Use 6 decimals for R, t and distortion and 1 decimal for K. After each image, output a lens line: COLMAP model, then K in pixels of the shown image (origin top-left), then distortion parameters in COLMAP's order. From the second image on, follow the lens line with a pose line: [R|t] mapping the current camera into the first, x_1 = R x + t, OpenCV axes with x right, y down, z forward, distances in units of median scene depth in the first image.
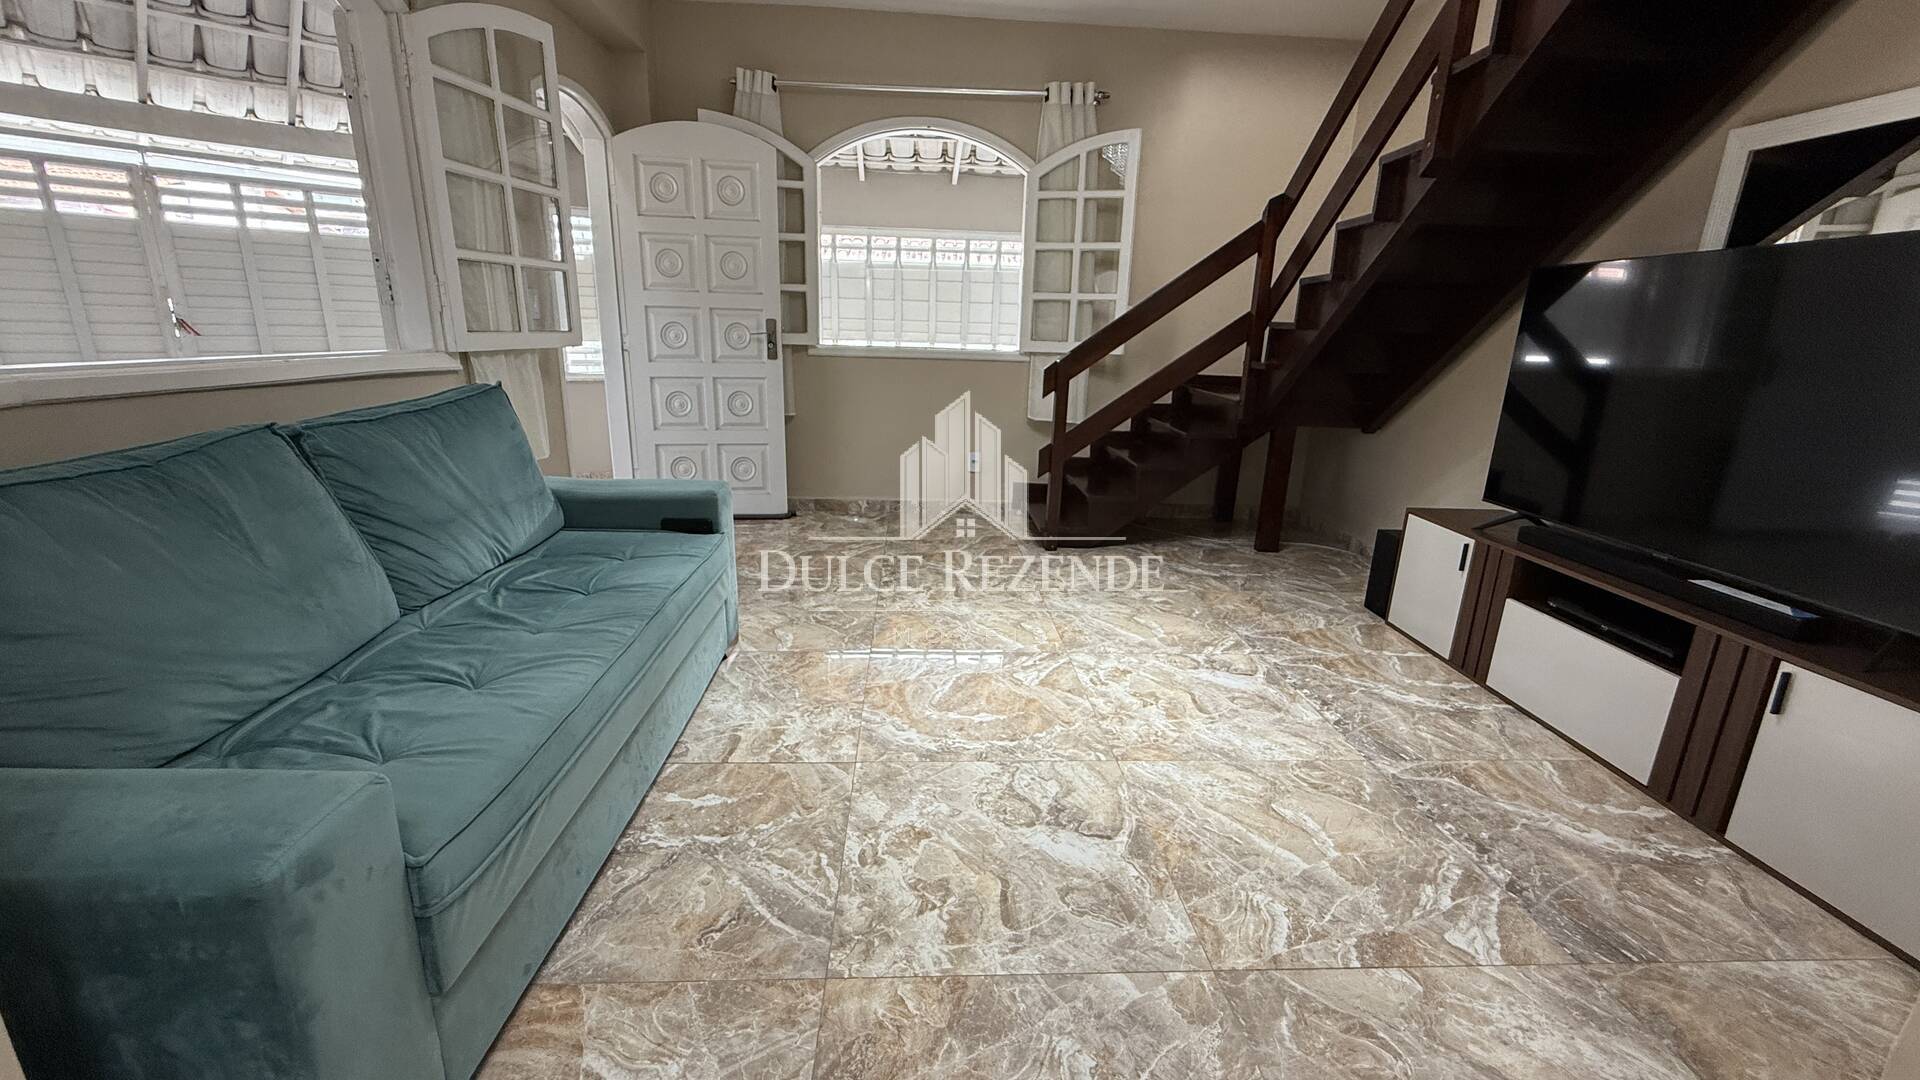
lens RADIAL K [[765.1, 0, 955.1], [0, 765.1, 537.6], [0, 0, 1]] dist [-0.001399, -0.000204]
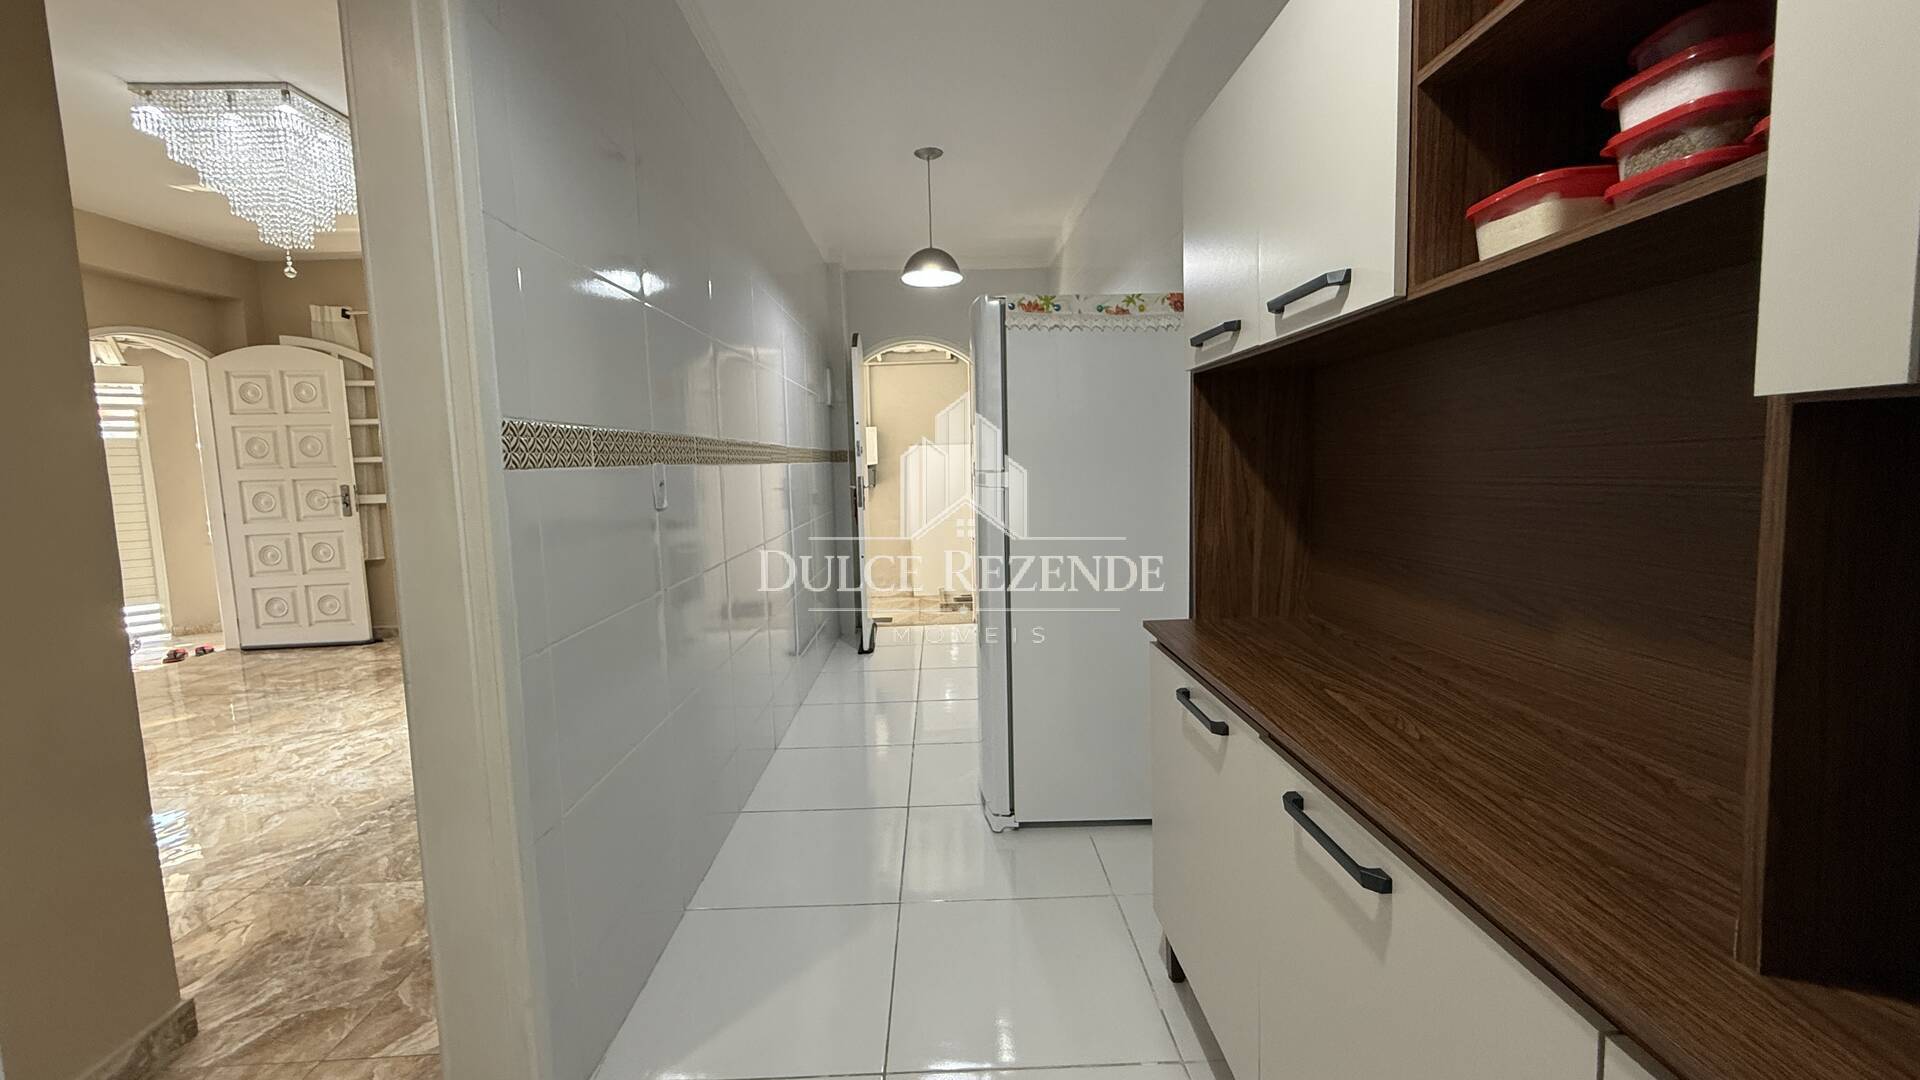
lens RADIAL K [[765.1, 0, 955.3], [0, 765.1, 536.4], [0, 0, 1]] dist [-0.001399, -0.000204]
pose [[0.998393, -0.054919, -0.014007, 0.885850], [0.051705, 0.983781, -0.171762, 0.076471], [0.023213, 0.170762, 0.985039, -0.236259]]
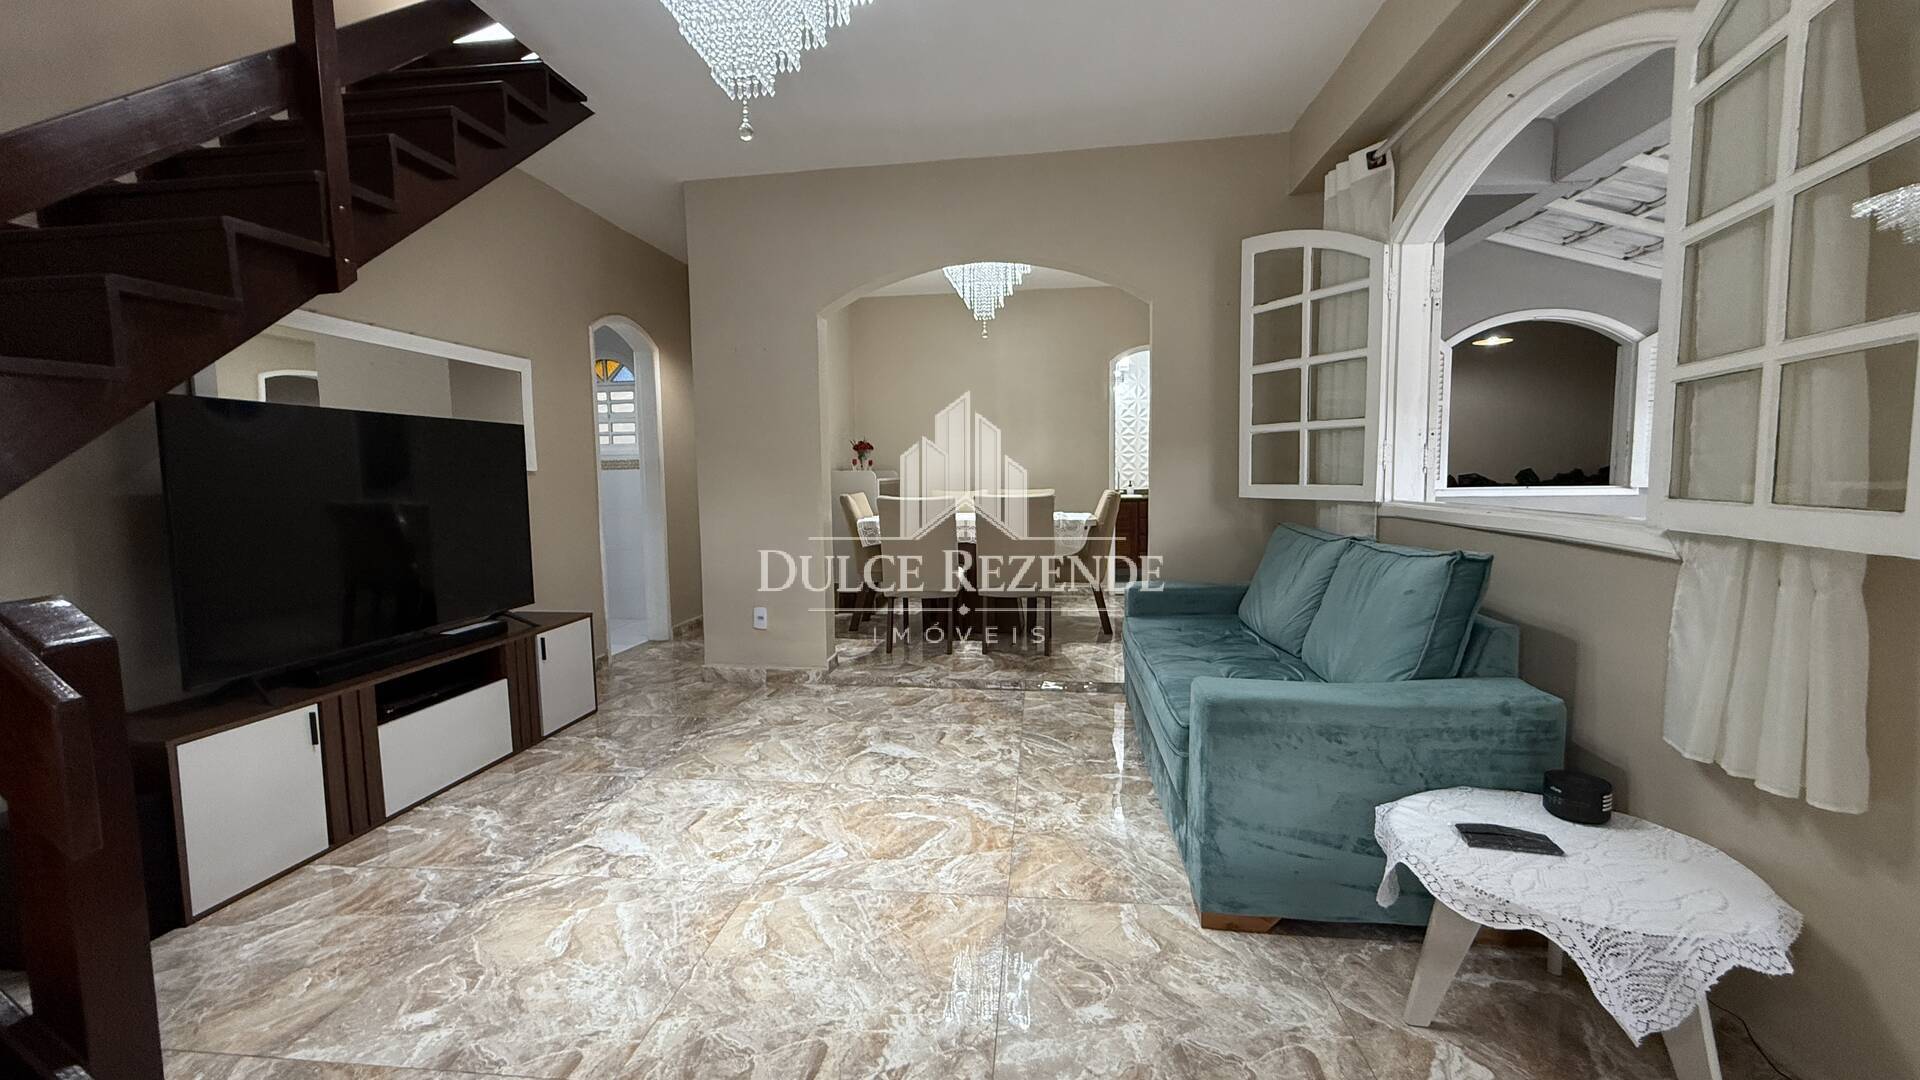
lens RADIAL K [[765.1, 0, 954.8], [0, 765.1, 538.7], [0, 0, 1]] dist [-0.001399, -0.000204]
pose [[-0.986336, -0.029750, 0.162036, -0.124302], [0.028977, 0.936897, 0.348403, -0.325195], [-0.162176, 0.348337, -0.923234, 1.156791]]
